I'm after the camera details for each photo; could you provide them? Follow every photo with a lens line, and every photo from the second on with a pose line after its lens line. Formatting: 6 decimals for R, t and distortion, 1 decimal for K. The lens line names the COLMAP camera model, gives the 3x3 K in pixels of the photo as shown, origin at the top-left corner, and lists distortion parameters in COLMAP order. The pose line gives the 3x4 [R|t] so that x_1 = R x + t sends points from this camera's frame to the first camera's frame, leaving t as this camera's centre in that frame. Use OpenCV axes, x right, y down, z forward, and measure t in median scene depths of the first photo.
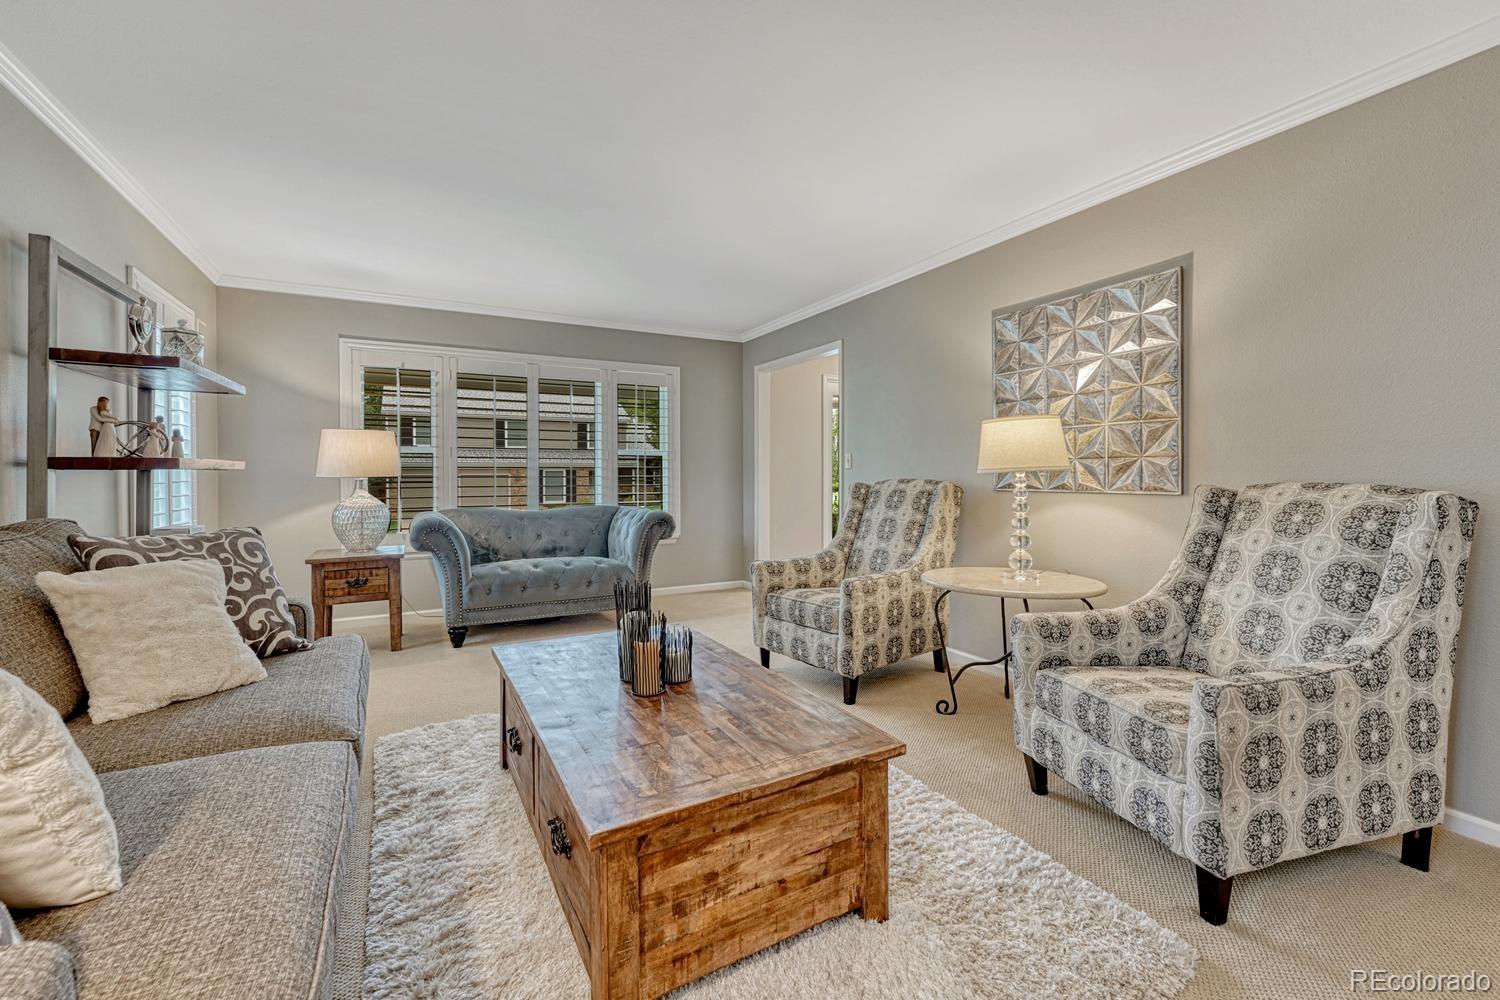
lens RADIAL K [[627.7, 0, 758.0], [0, 627.7, 473.3], [0, 0, 1]] dist [-0.009277, 0.002796]
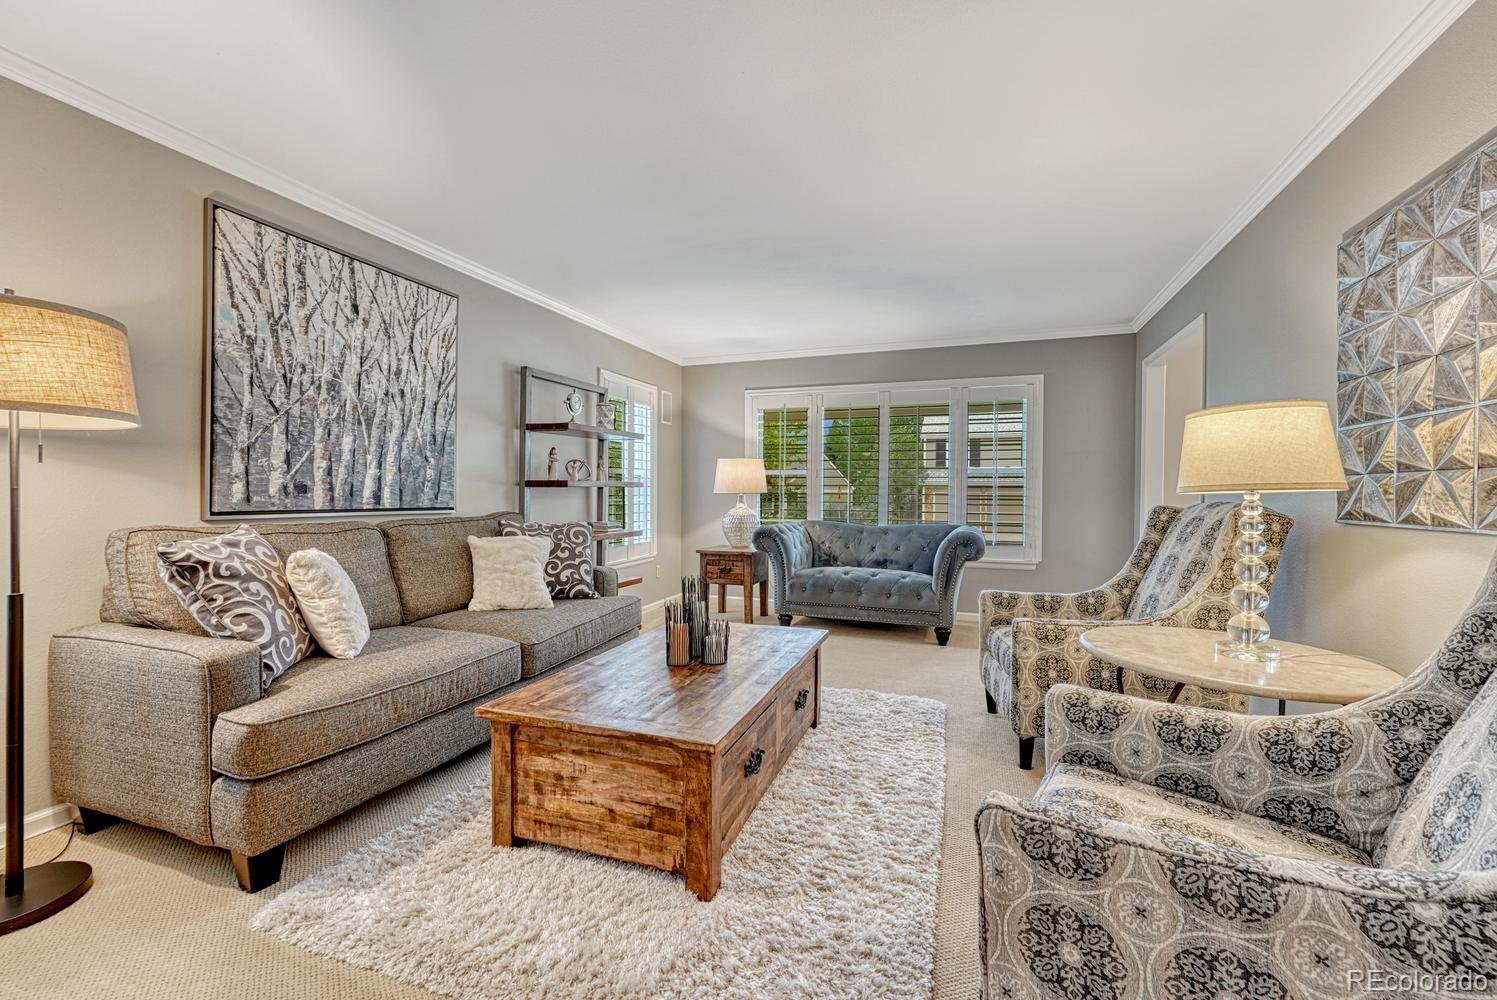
lens RADIAL K [[626.4, 0, 743.0], [0, 626.4, 495.2], [0, 0, 1]] dist [-0.009277, 0.002796]
pose [[0.652096, 0.011639, -0.758047, 0.746541], [-0.008498, 0.999932, 0.008043, -0.000411], [0.758089, 0.001197, 0.652150, 0.239589]]
